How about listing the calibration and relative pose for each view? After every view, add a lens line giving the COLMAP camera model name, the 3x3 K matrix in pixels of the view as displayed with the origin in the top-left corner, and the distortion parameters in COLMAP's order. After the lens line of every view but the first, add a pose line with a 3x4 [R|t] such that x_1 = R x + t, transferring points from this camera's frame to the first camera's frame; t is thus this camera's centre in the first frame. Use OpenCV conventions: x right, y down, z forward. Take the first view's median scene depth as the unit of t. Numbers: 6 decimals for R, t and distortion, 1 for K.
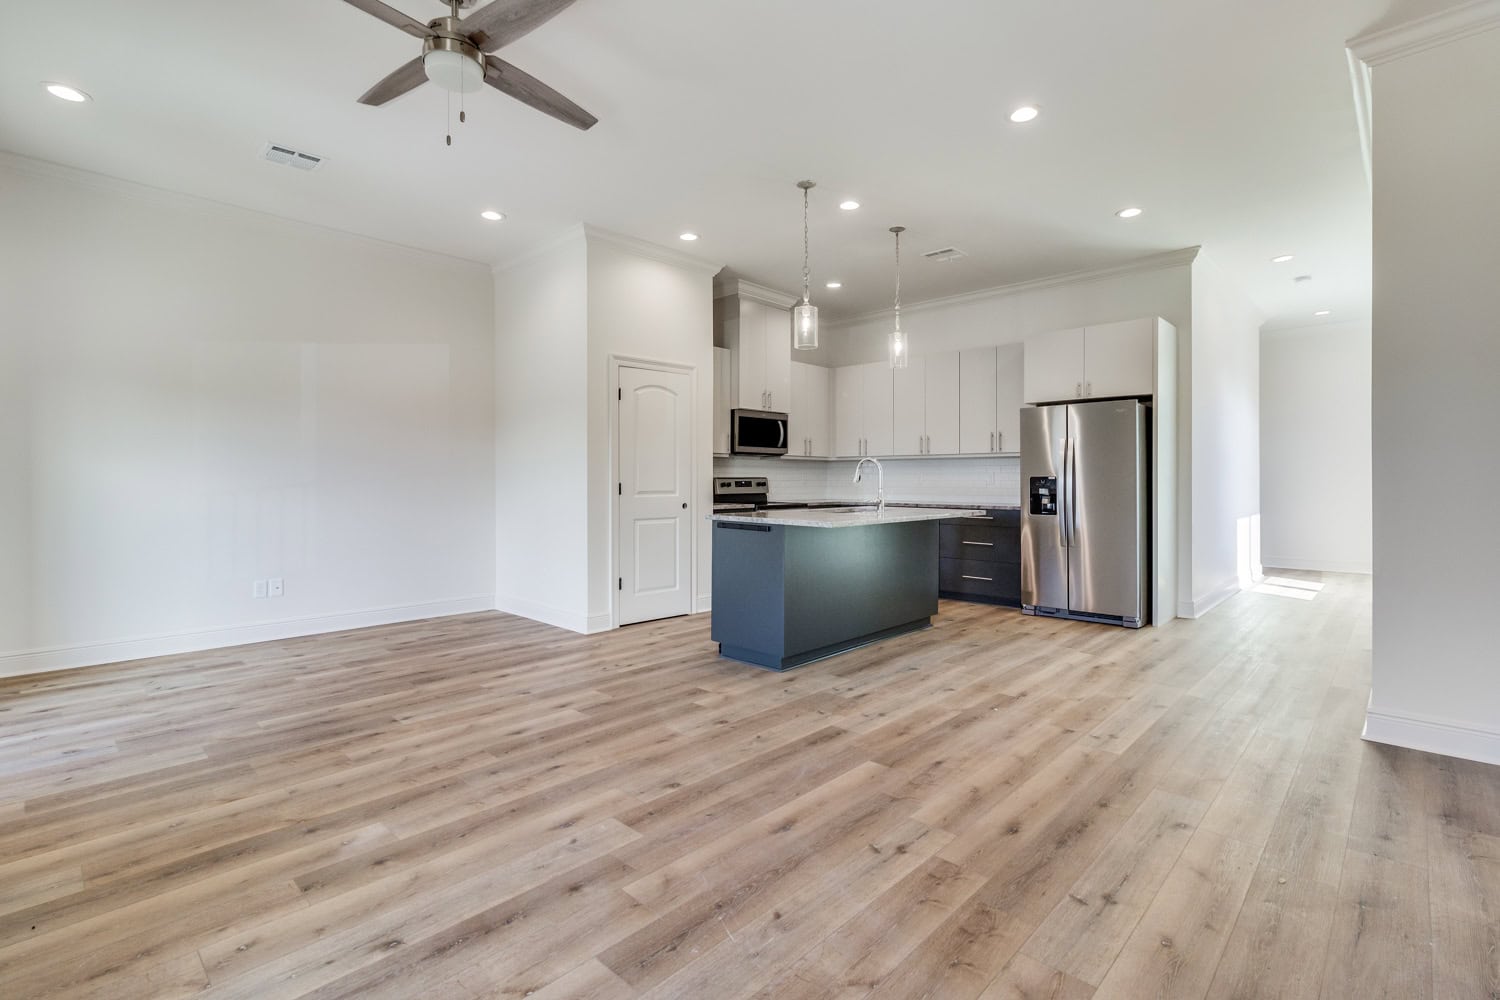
lens RADIAL K [[715.3, 0, 749.4], [0, 715.3, 491.7], [0, 0, 1]] dist [0.001865, 0.000283]
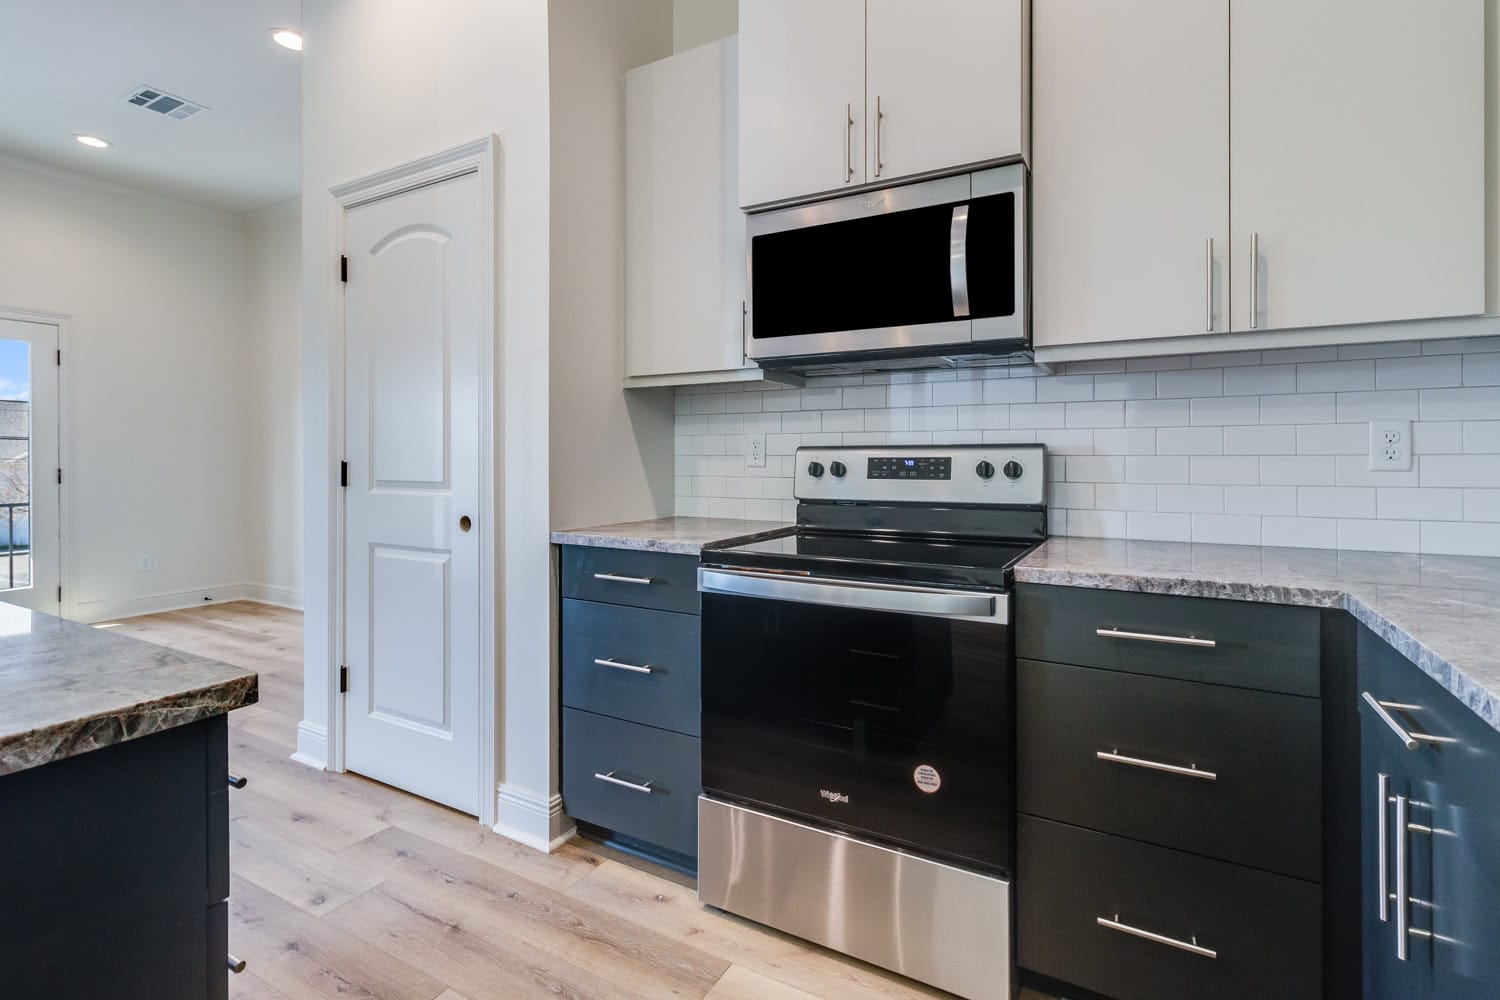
lens RADIAL K [[715.3, 0, 740.4], [0, 715.3, 448.0], [0, 0, 1]] dist [0.001865, 0.000283]
pose [[0.227607, 0.007793, -0.973722, 0.256413], [-0.011261, 0.999922, 0.005370, -0.020017], [0.973688, 0.009743, 0.227677, 0.894738]]
